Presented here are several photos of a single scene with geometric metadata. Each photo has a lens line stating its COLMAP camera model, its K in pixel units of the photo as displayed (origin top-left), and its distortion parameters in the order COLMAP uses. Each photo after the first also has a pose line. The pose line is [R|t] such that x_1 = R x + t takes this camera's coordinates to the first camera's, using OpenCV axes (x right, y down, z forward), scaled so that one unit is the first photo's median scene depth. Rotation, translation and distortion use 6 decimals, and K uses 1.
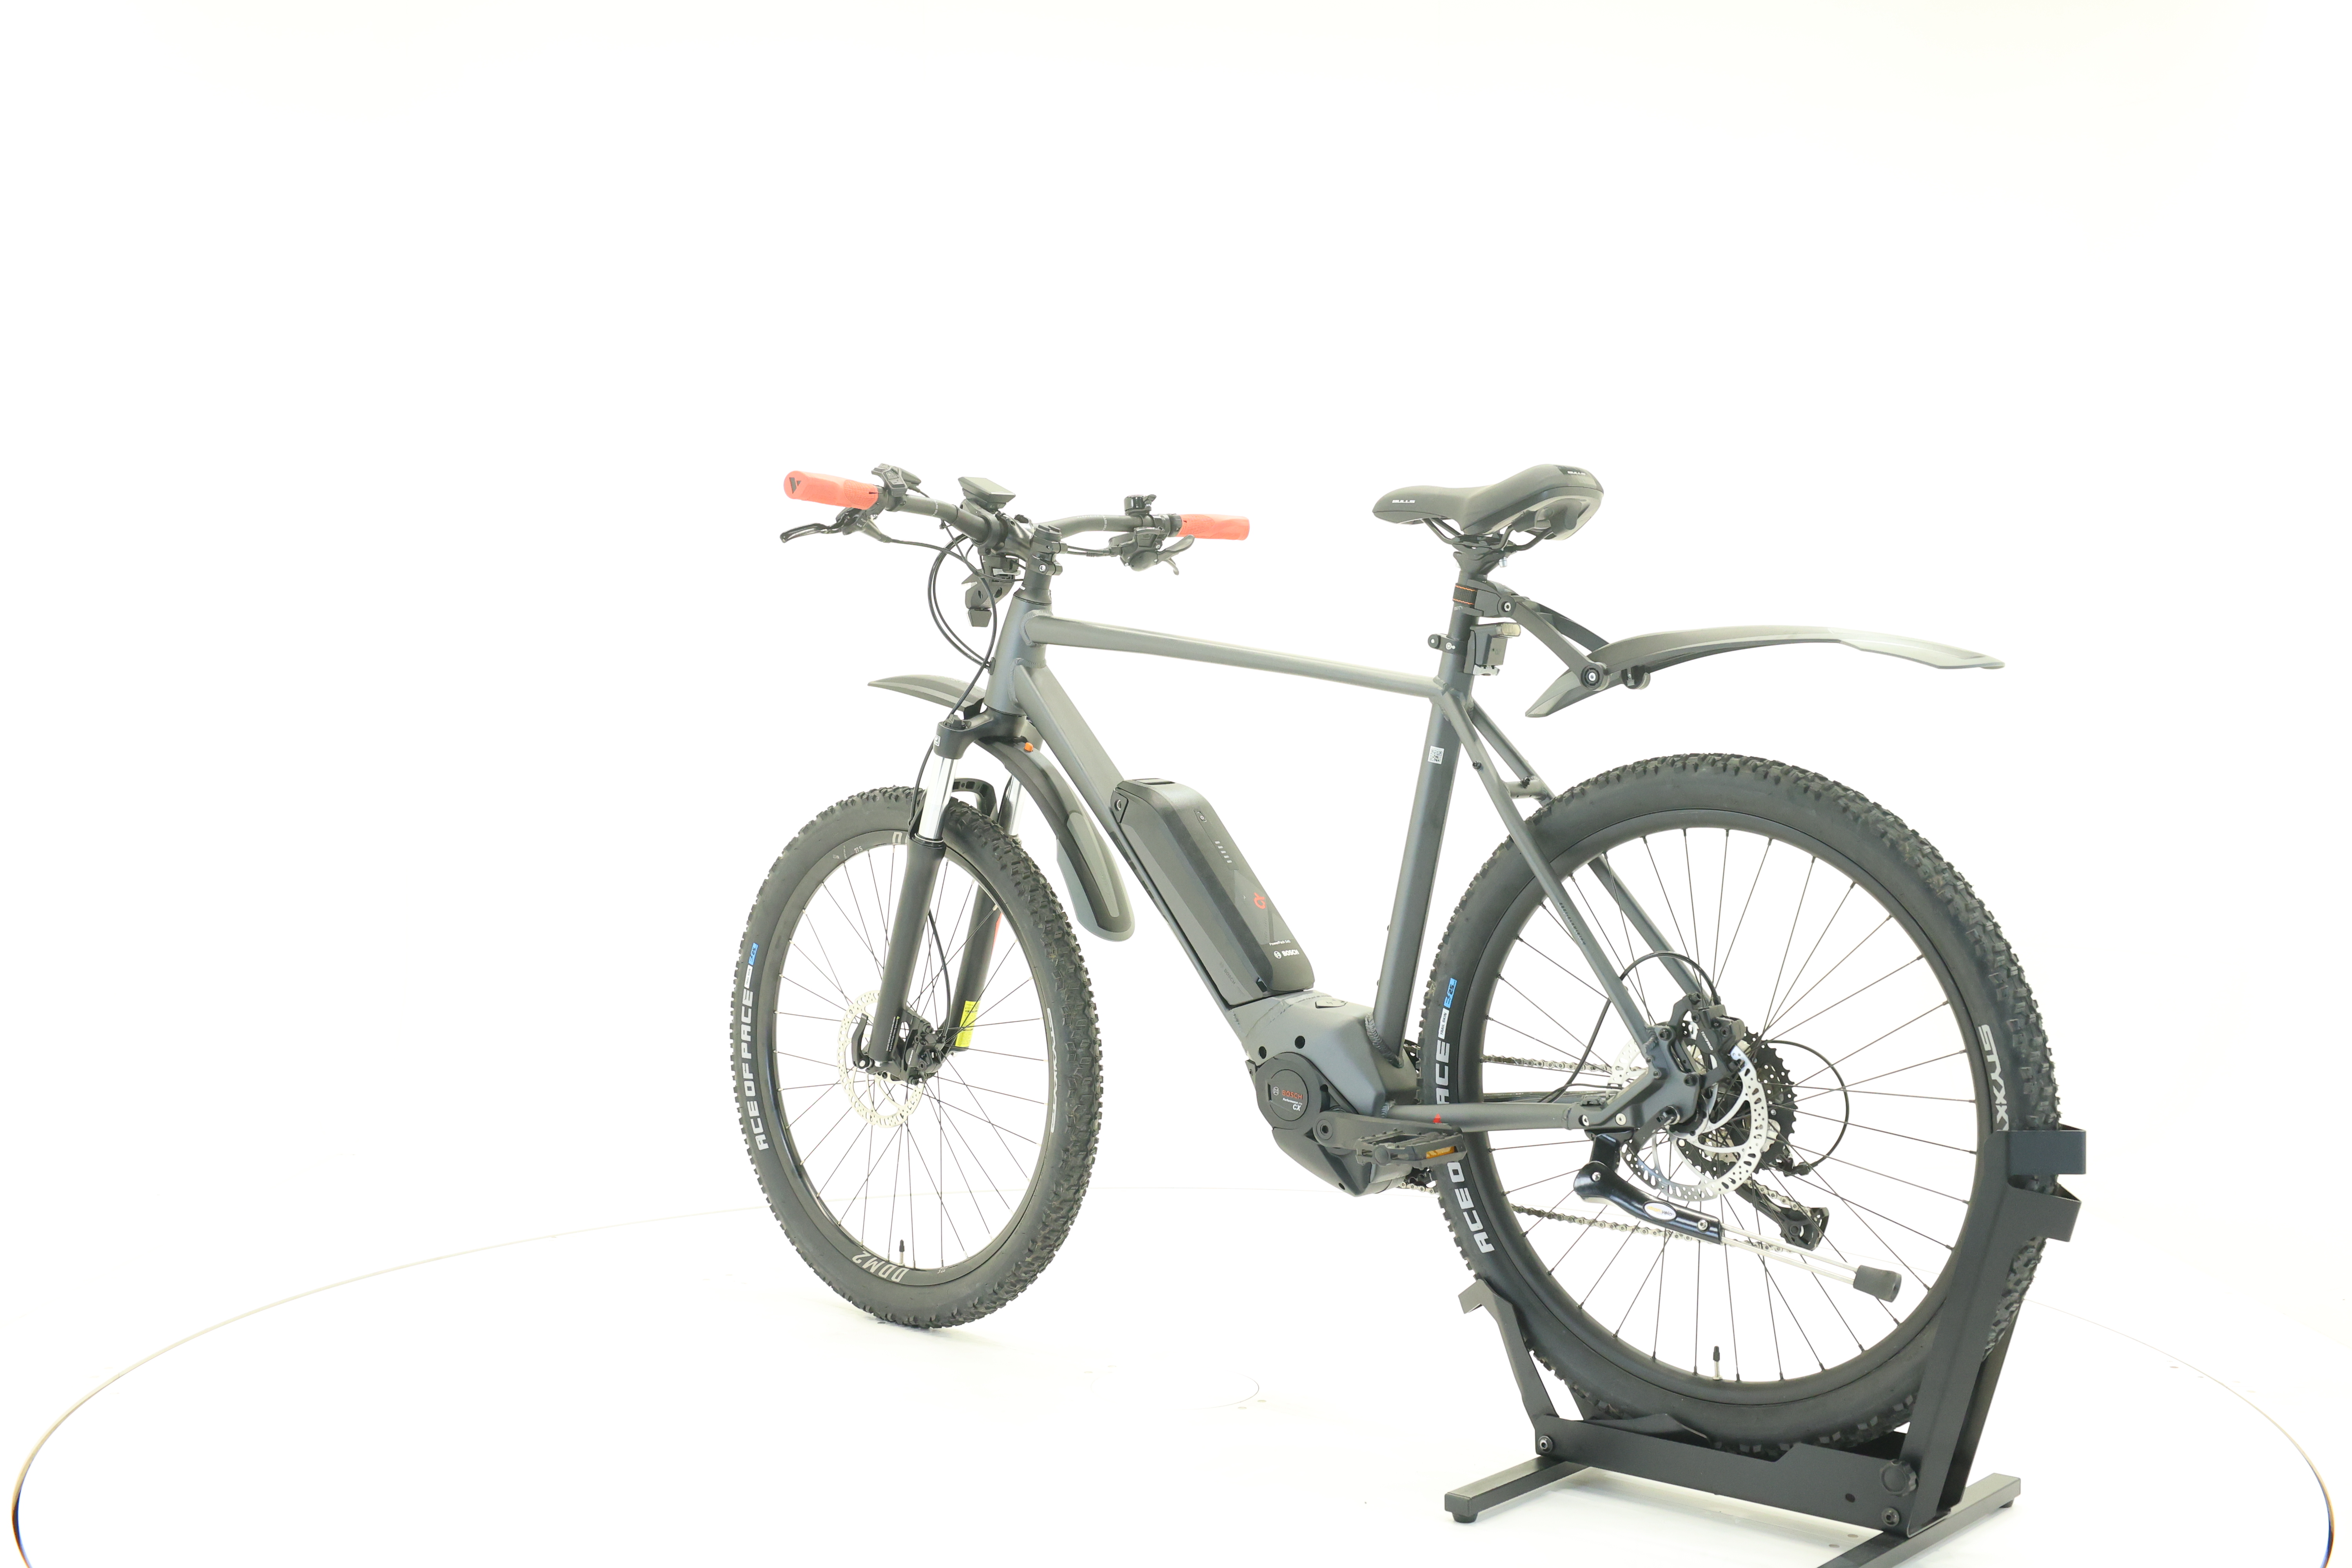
lens RADIAL K [[2508.8, 0, 1176.0], [0, 2508.8, 784.0], [0, 0, 1]] dist [0.002366, 0.005282]
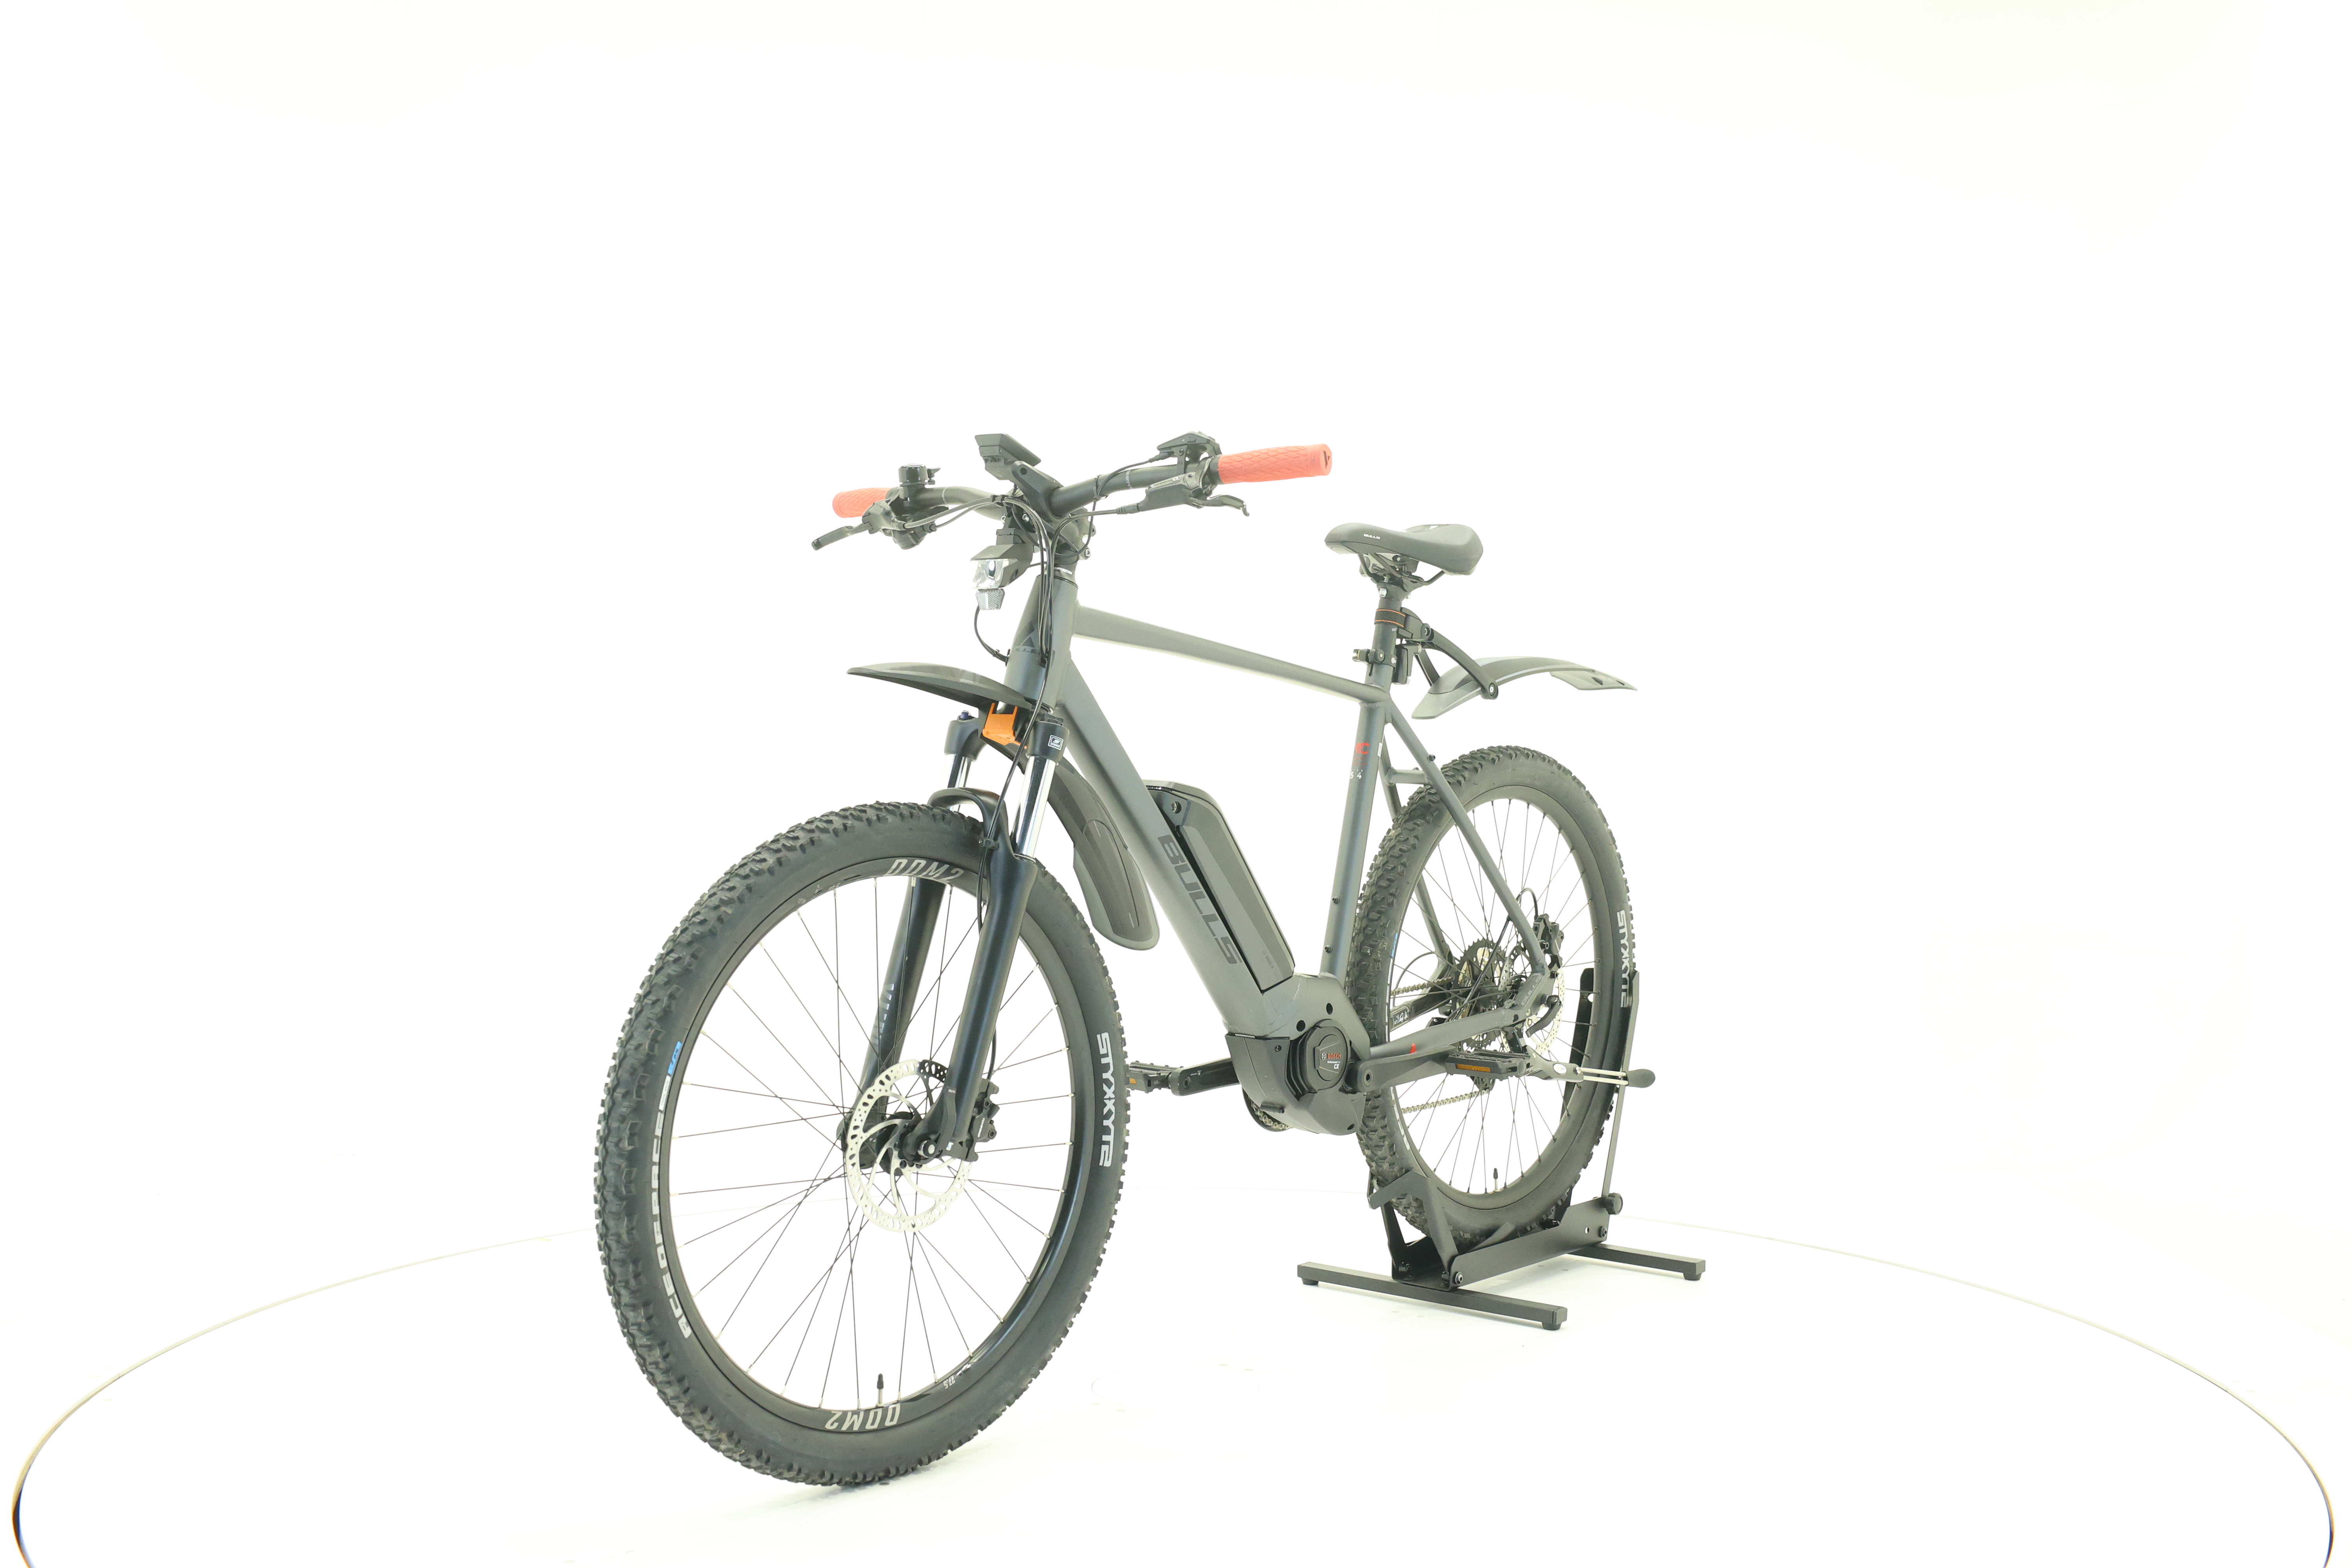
lens RADIAL K [[2508.8, 0, 1176.0], [0, 2508.8, 784.0], [0, 0, 1]] dist [0.002366, 0.005282]
pose [[-0.018539, -0.030167, 0.999373, -1.101372], [0.015427, 0.999417, 0.030454, -0.033389], [-0.999709, 0.015982, -0.018062, 1.126118]]
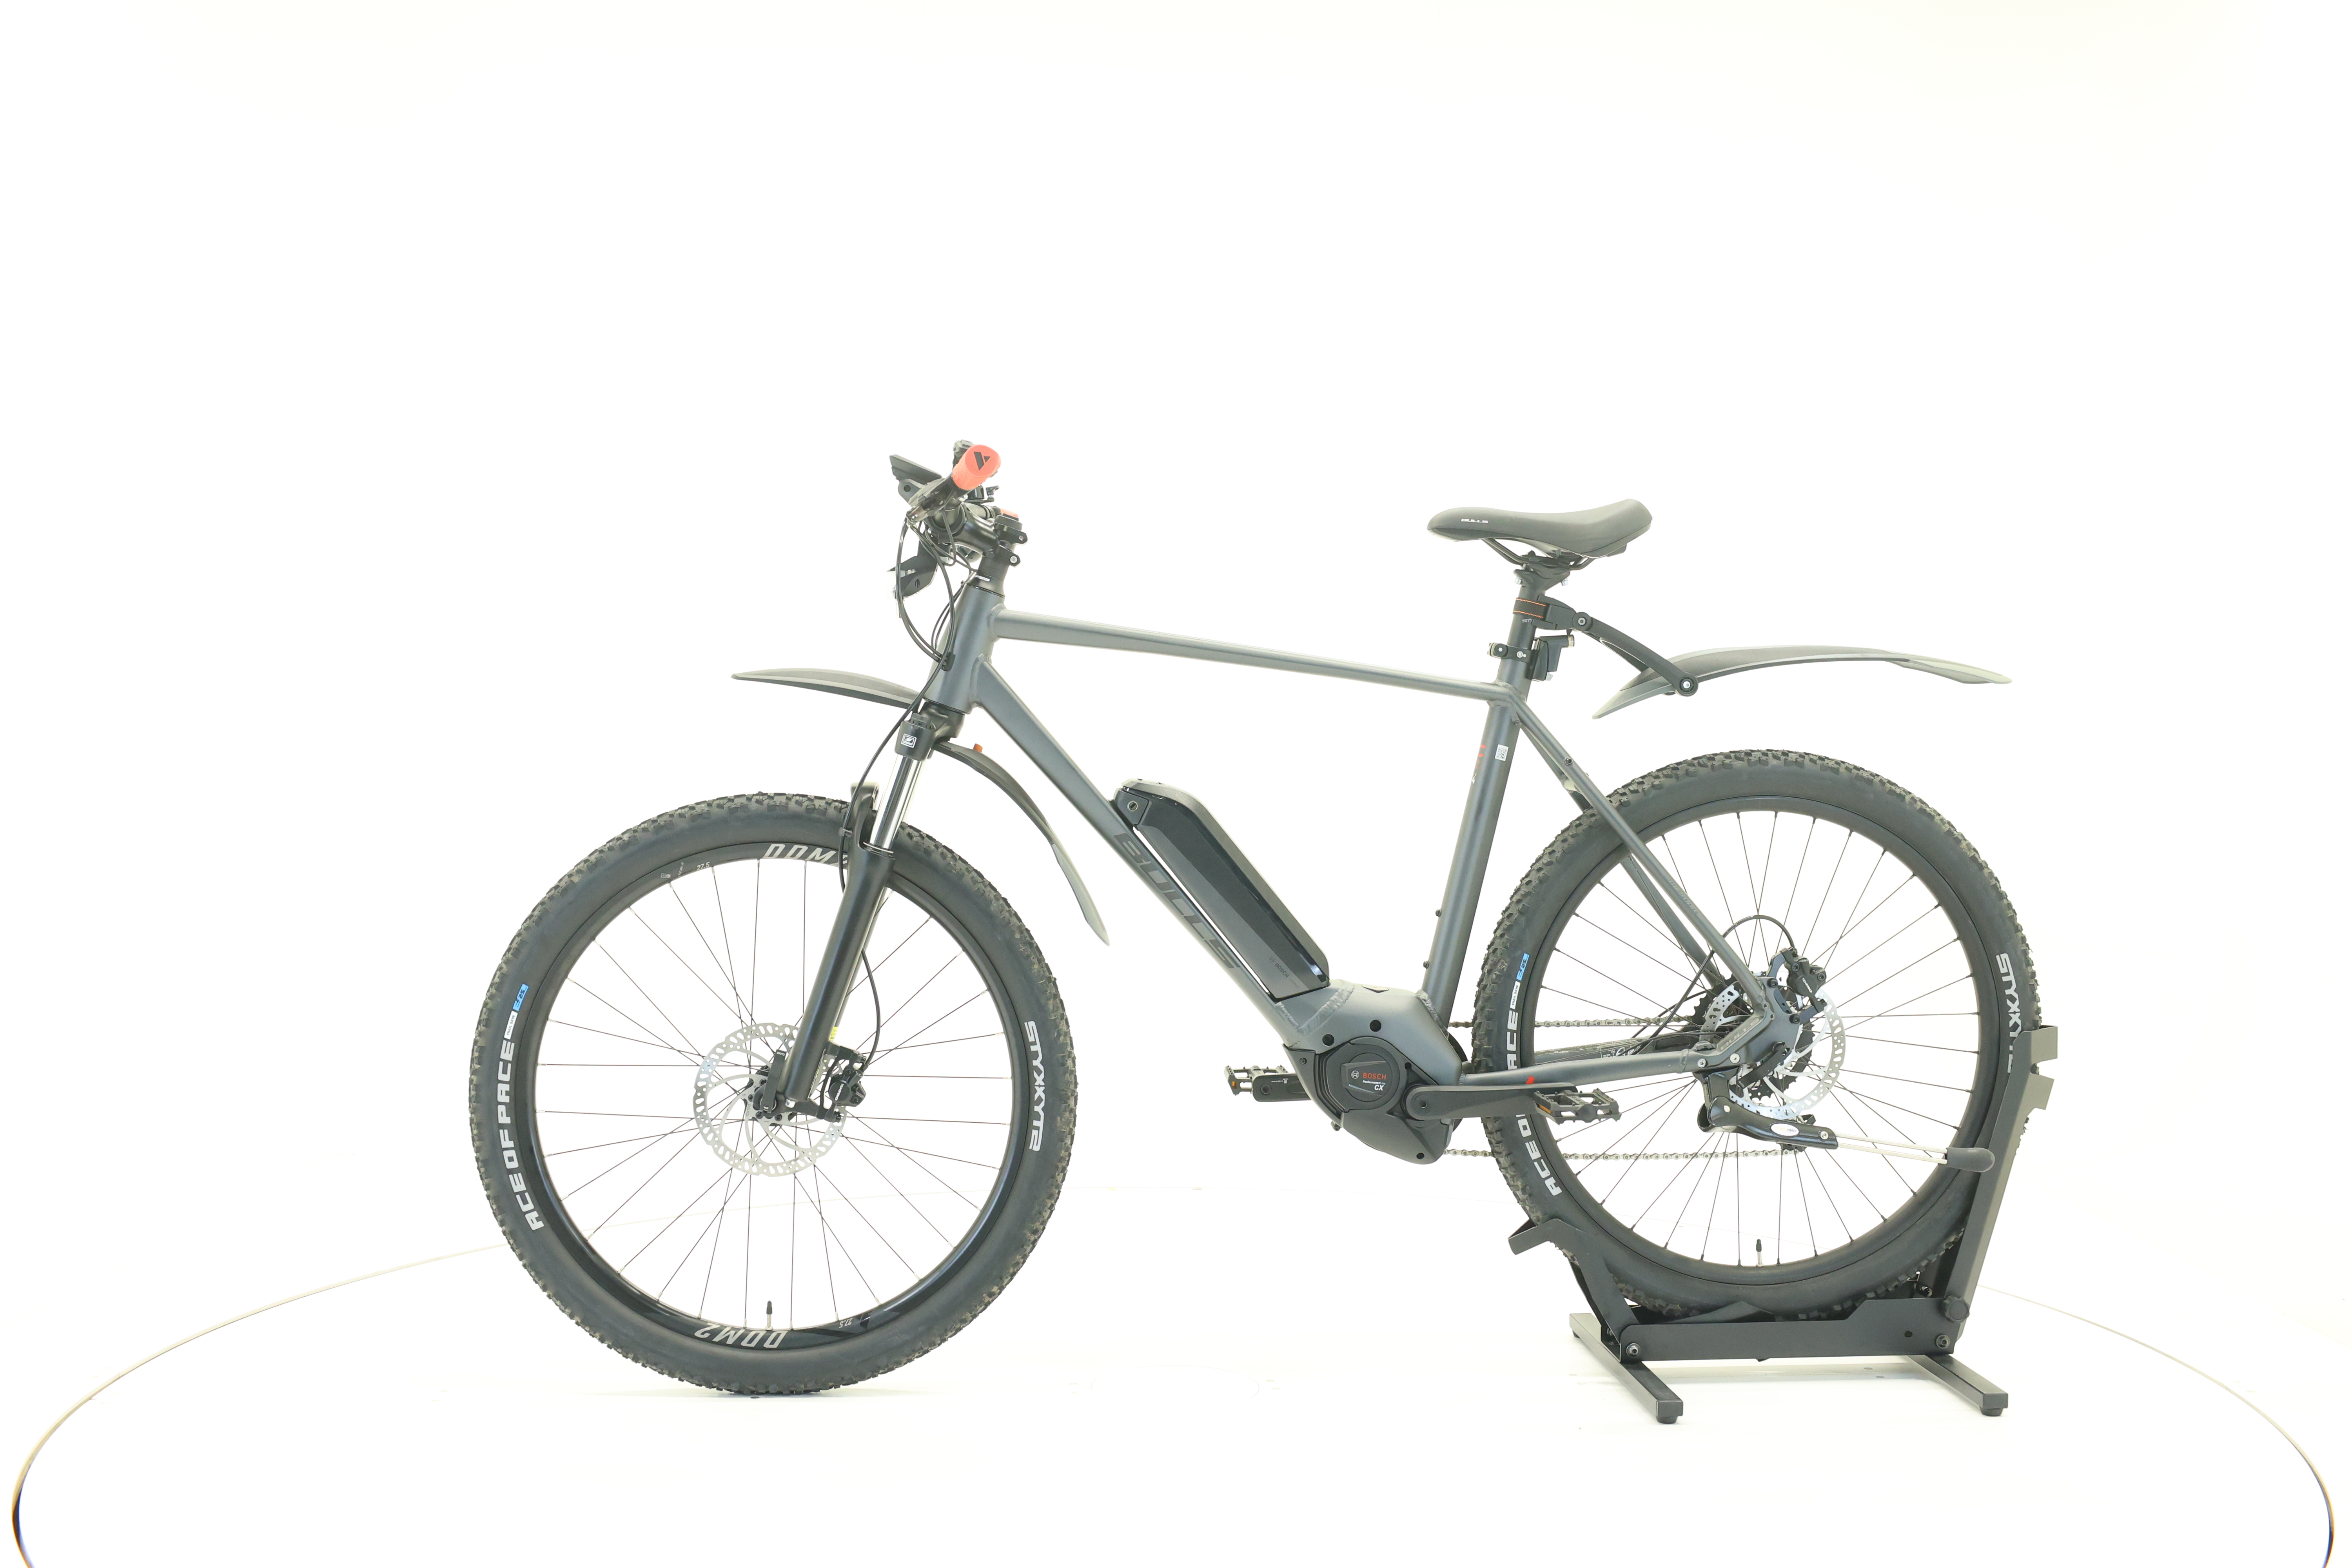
lens RADIAL K [[2508.8, 0, 1176.0], [0, 2508.8, 784.0], [0, 0, 1]] dist [0.002366, 0.005282]
pose [[0.695565, -0.020063, 0.718183, -0.792800], [0.014276, 0.999799, 0.014104, -0.015439], [-0.718321, 0.000442, 0.695711, 0.337624]]
